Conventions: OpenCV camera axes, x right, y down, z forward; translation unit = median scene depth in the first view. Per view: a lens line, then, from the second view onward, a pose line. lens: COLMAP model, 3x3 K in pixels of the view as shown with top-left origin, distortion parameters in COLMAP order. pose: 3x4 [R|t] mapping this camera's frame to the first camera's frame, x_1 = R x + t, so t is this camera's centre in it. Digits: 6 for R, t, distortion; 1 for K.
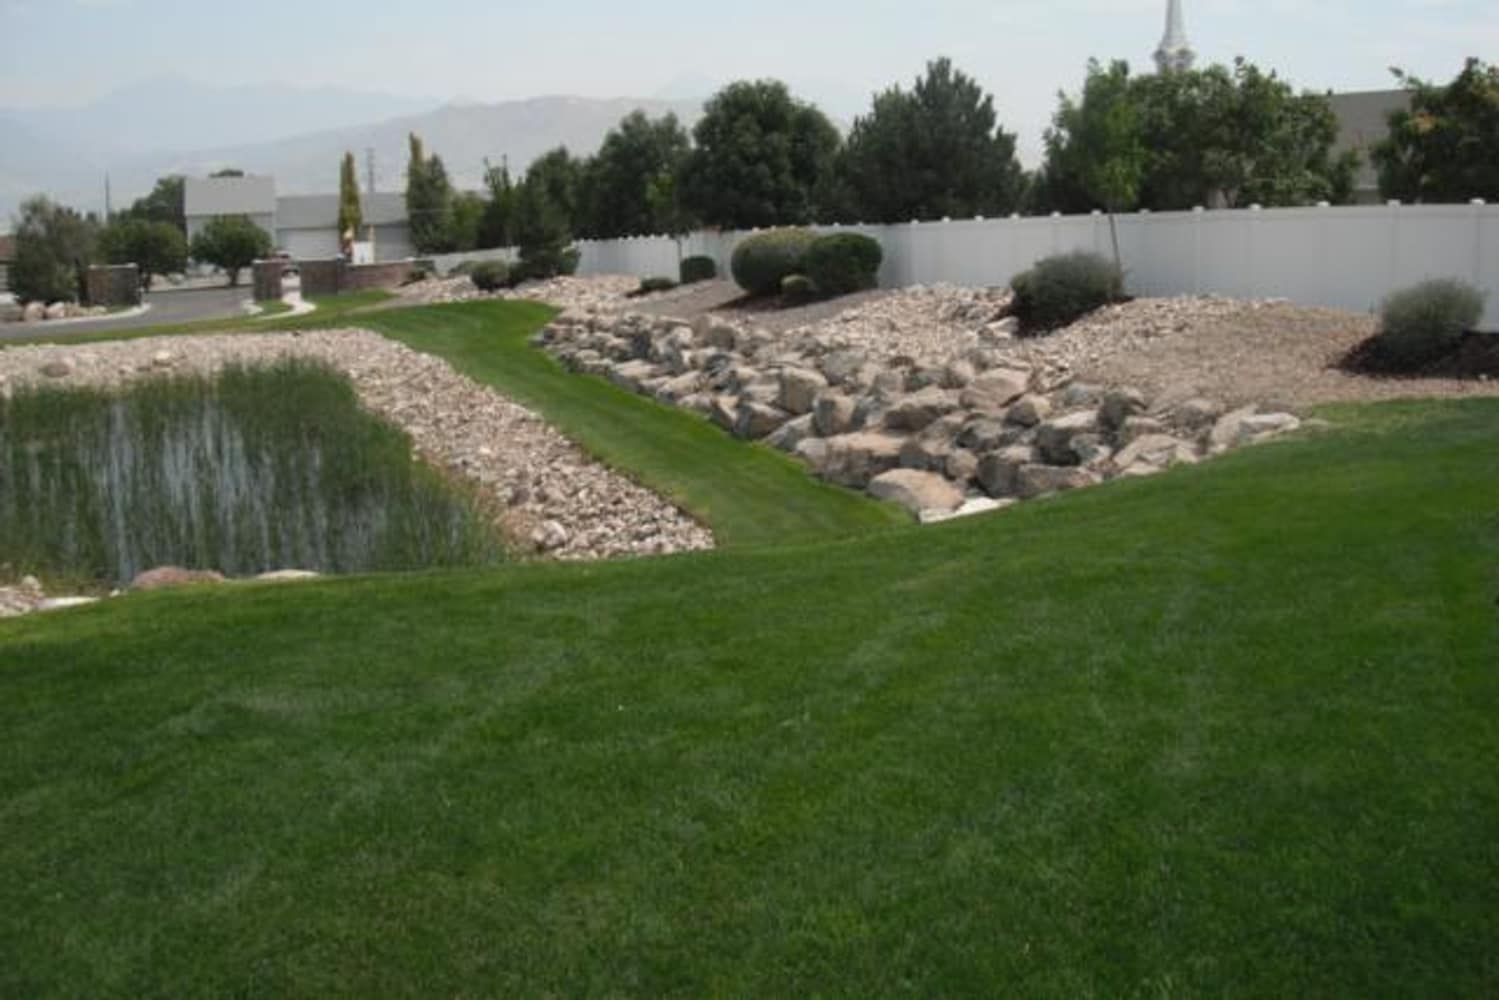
lens RADIAL K [[1589.2, 0, 751.7], [0, 1589.2, 462.6], [0, 0, 1]] dist [-0.235835, 0.129206]
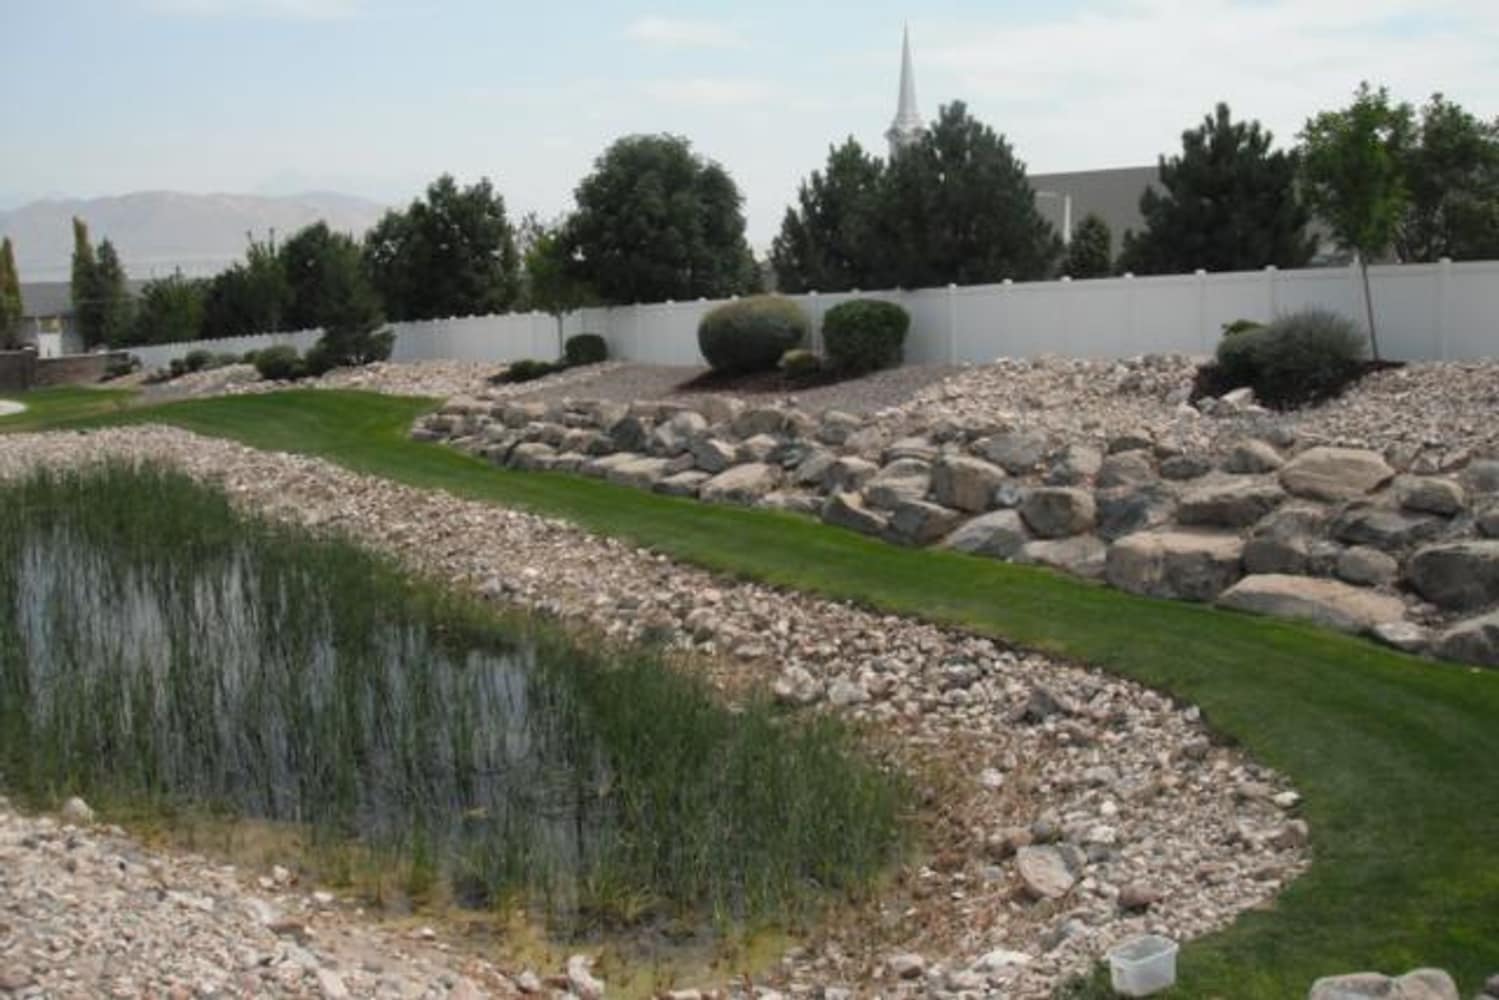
lens RADIAL K [[1589.2, 0, 751.7], [0, 1589.2, 462.6], [0, 0, 1]] dist [-0.235835, 0.129206]
pose [[0.968959, -0.022783, 0.246169, -0.201219], [0.037597, 0.997742, -0.055646, -0.010915], [-0.244345, 0.063174, 0.967628, 0.178107]]
